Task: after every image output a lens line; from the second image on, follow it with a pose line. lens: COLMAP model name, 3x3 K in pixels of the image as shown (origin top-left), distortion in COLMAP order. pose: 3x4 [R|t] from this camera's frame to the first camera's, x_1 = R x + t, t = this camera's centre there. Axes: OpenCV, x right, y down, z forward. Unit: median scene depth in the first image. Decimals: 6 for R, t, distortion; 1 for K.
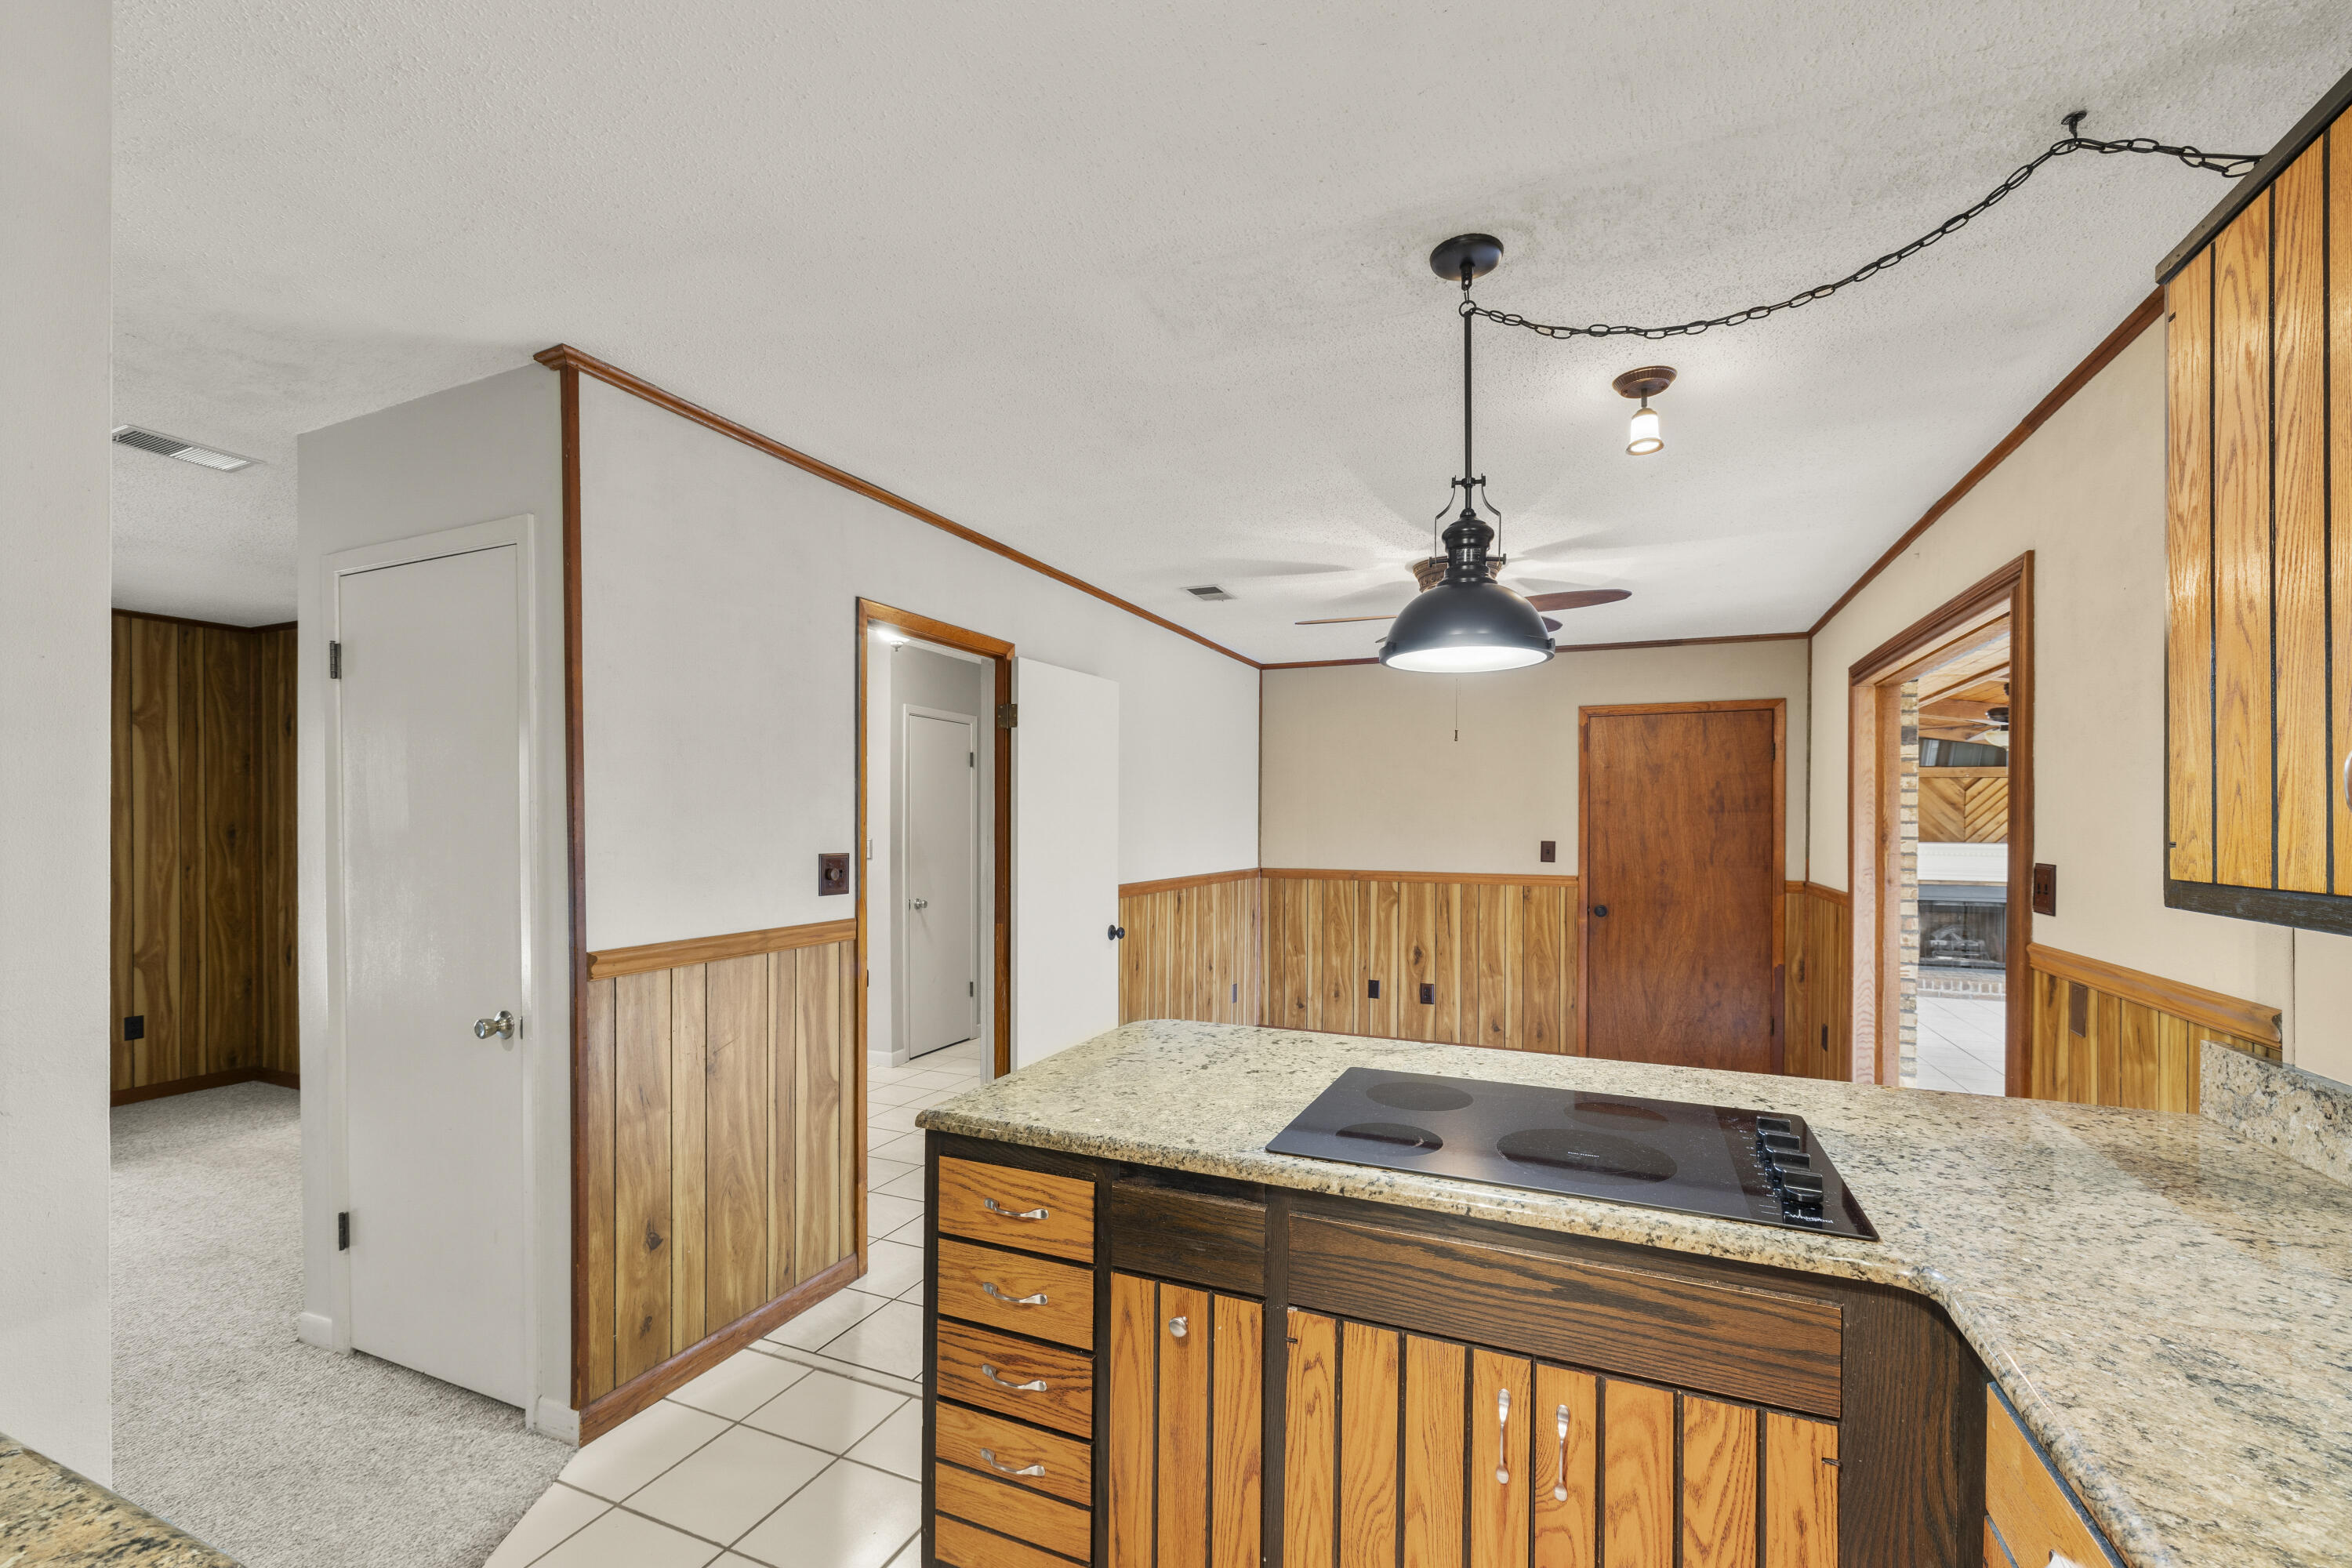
lens RADIAL K [[985.0, 0, 1169.7], [0, 985.0, 830.4], [0, 0, 1]] dist [-0.000075, 0.000109]
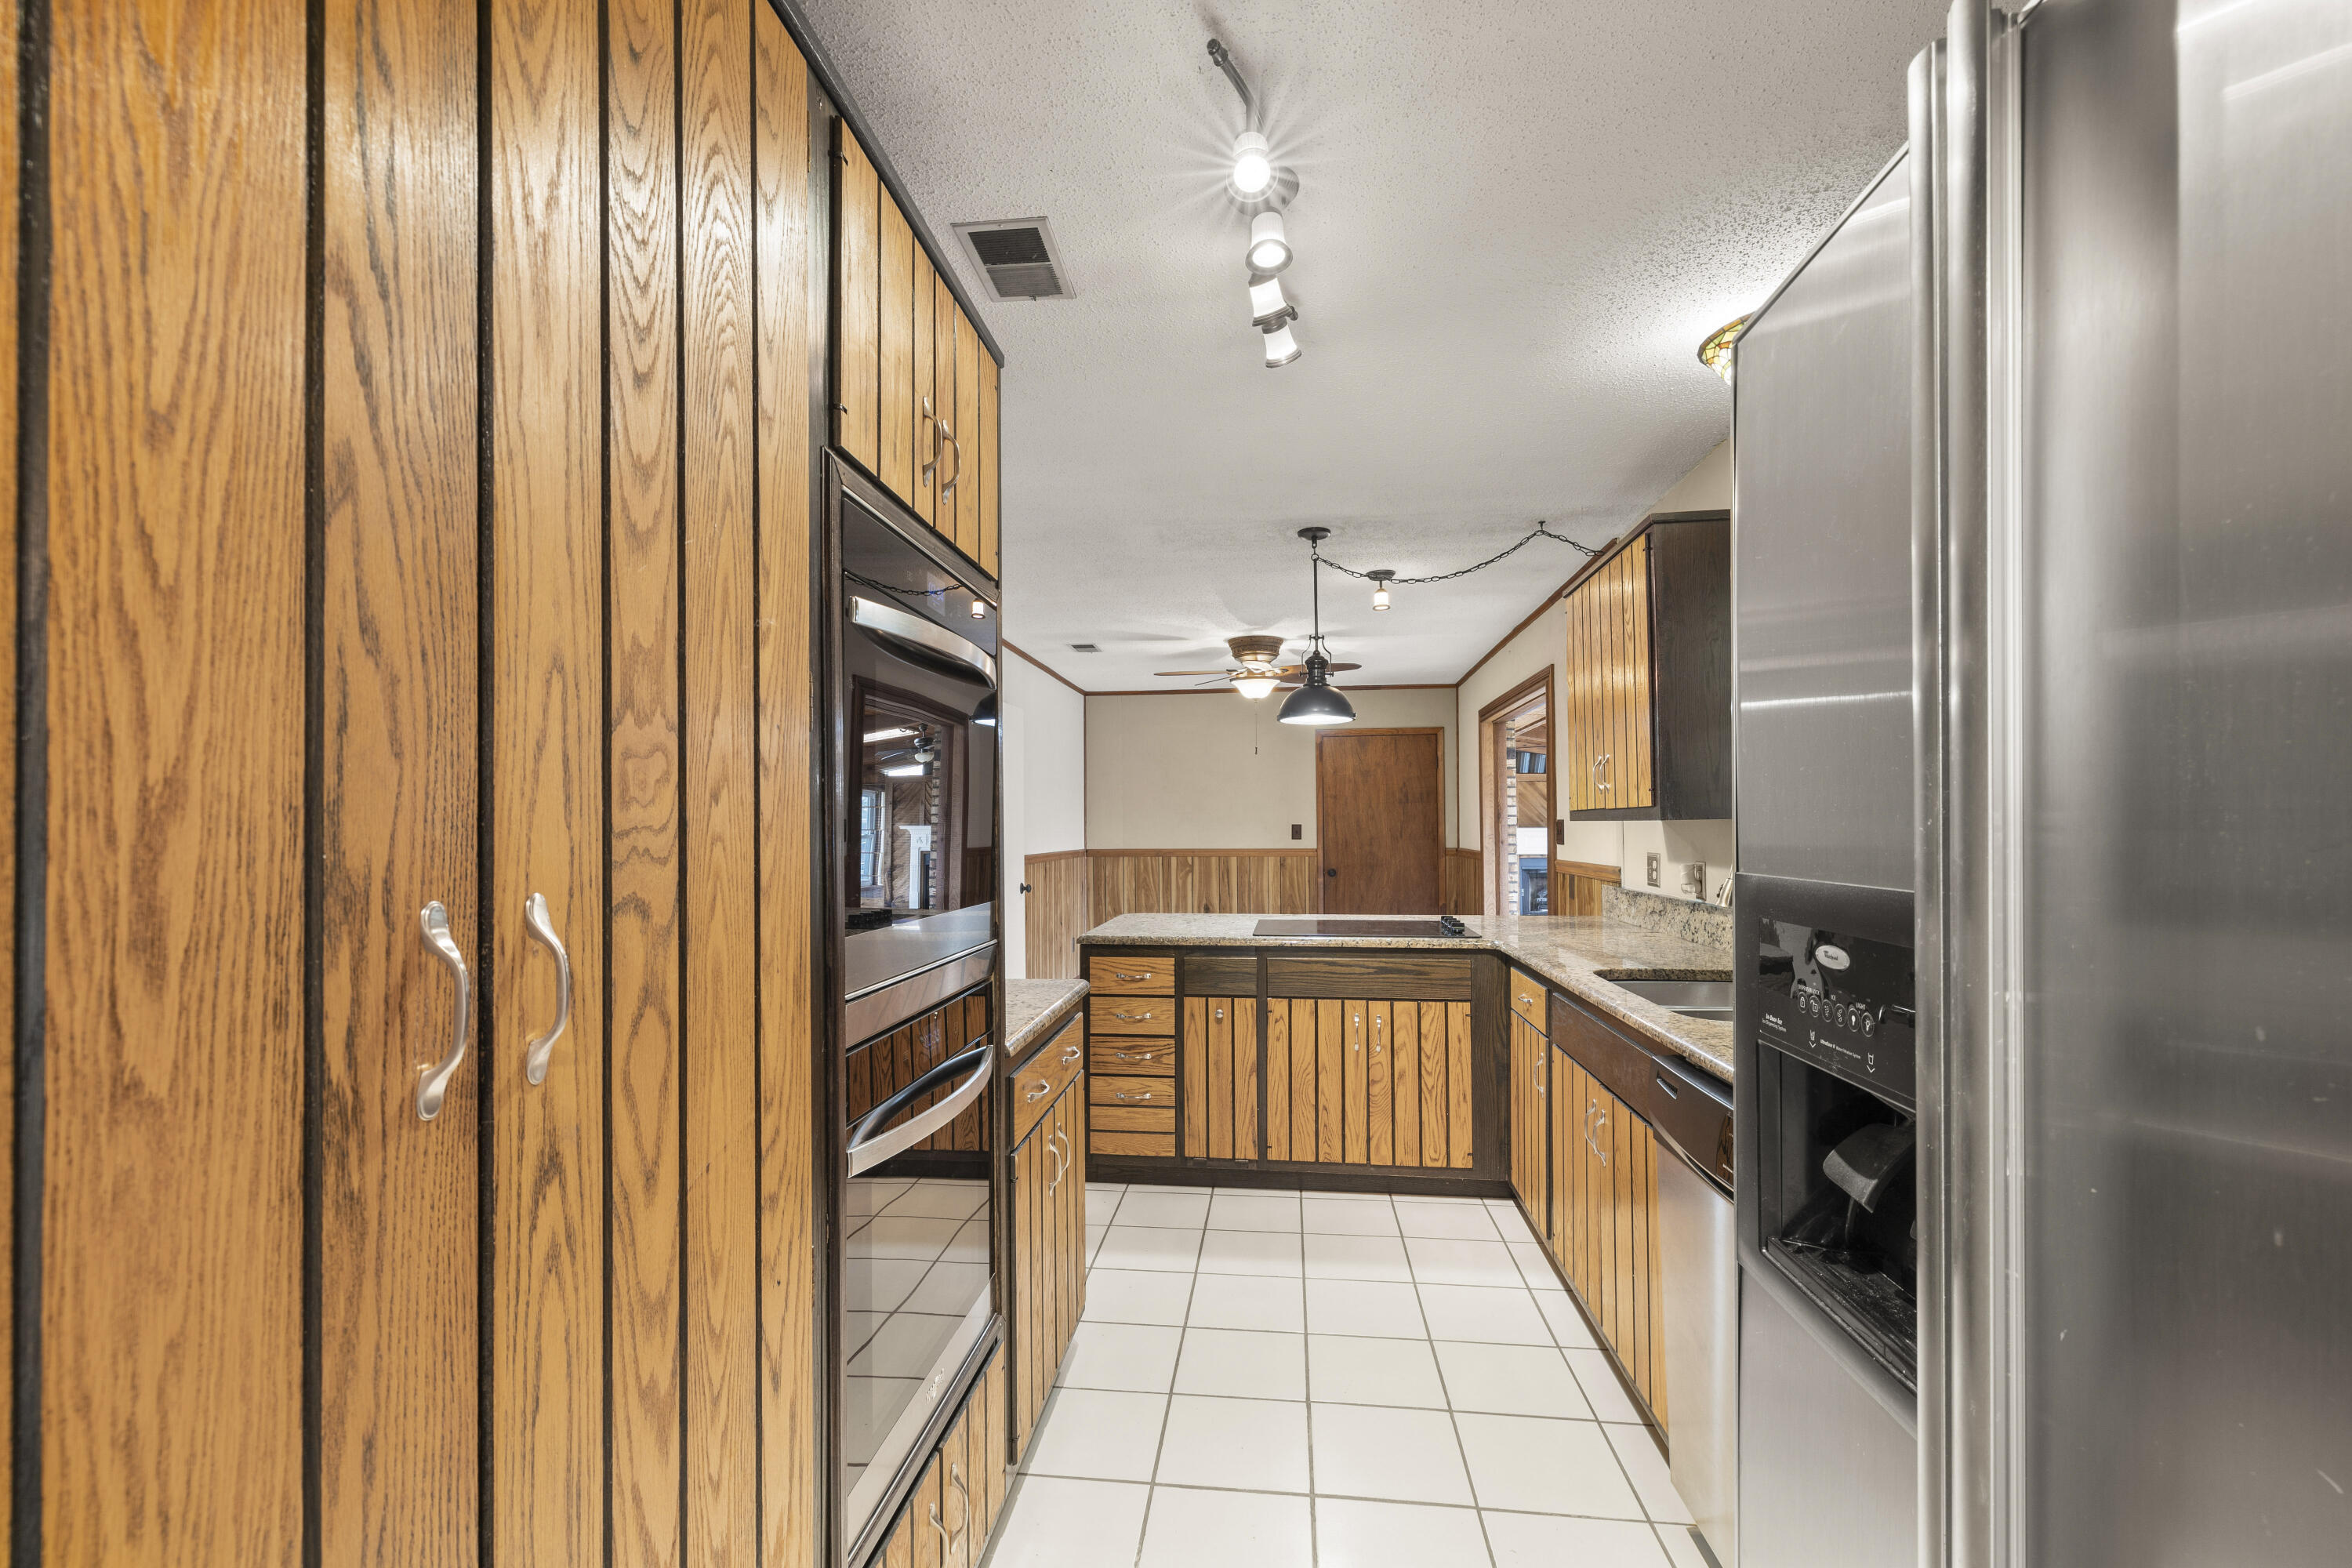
lens RADIAL K [[985.0, 0, 1159.2], [0, 985.0, 820.6], [0, 0, 1]] dist [-0.000075, 0.000109]
pose [[0.960997, -0.008659, 0.276424, -0.432098], [0.012963, 0.999821, -0.013747, 0.049235], [-0.276256, 0.016794, 0.960937, -0.668027]]
